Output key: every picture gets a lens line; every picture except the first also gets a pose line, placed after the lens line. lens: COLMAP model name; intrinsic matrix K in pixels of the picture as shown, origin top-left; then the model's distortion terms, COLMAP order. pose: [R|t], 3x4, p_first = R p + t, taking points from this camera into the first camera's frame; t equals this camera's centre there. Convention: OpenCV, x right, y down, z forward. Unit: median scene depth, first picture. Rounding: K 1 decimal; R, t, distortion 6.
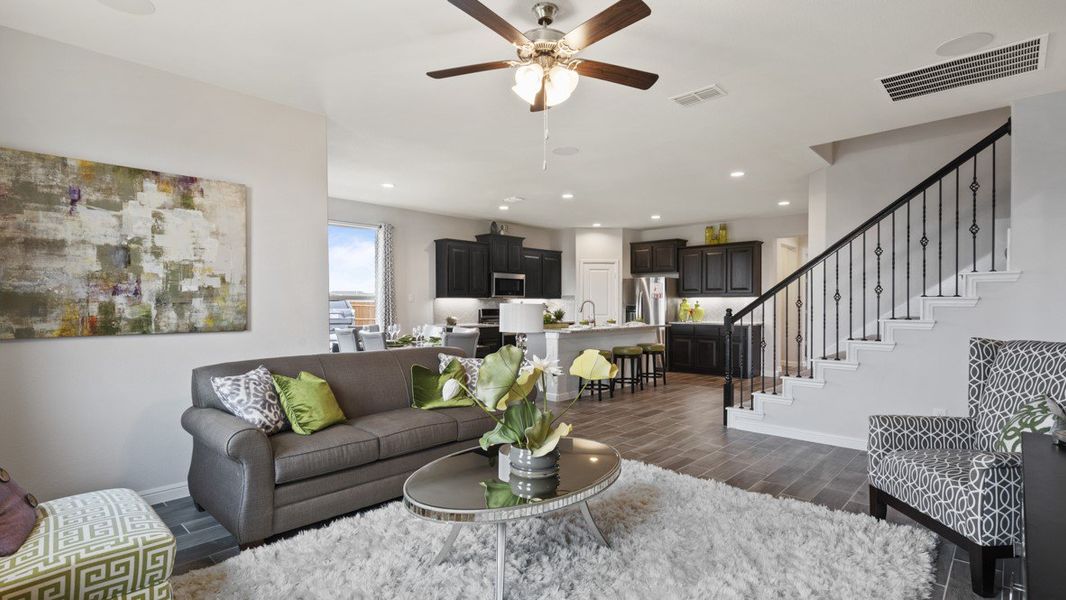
lens RADIAL K [[511.8, 0, 530.5], [0, 511.8, 303.5], [0, 0, 1]] dist [-0.001383, -0.000265]
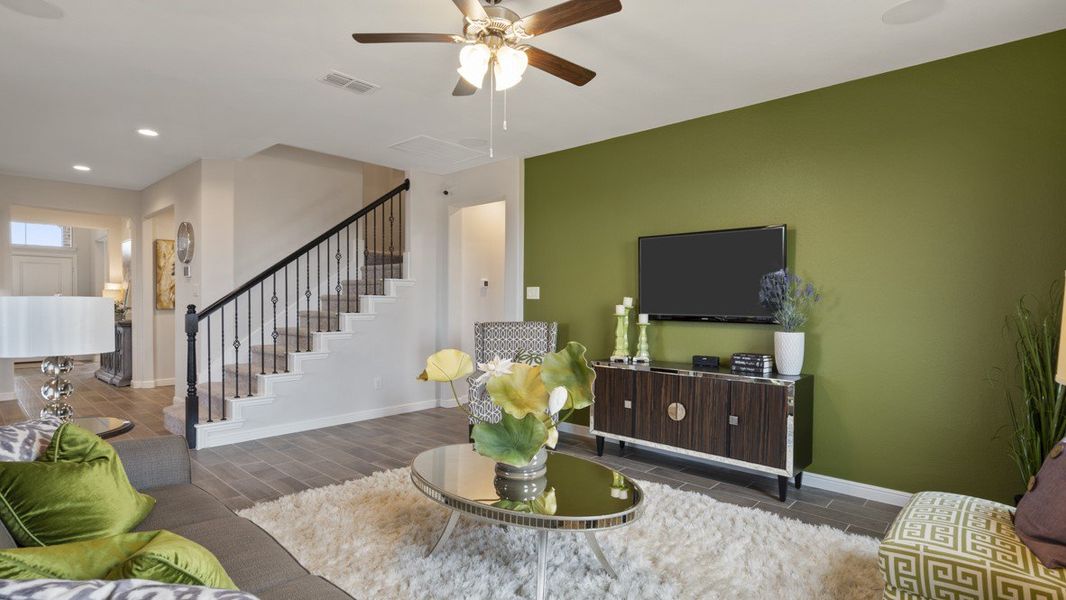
lens RADIAL K [[526.5, 0, 531.1], [0, 526.5, 313.3], [0, 0, 1]] dist [0.013505, 0.000090]
pose [[-0.020854, -0.016747, 0.999642, -0.745035], [-0.010714, 0.999806, 0.016526, 0.006467], [-0.999725, -0.010365, -0.021030, 0.763587]]
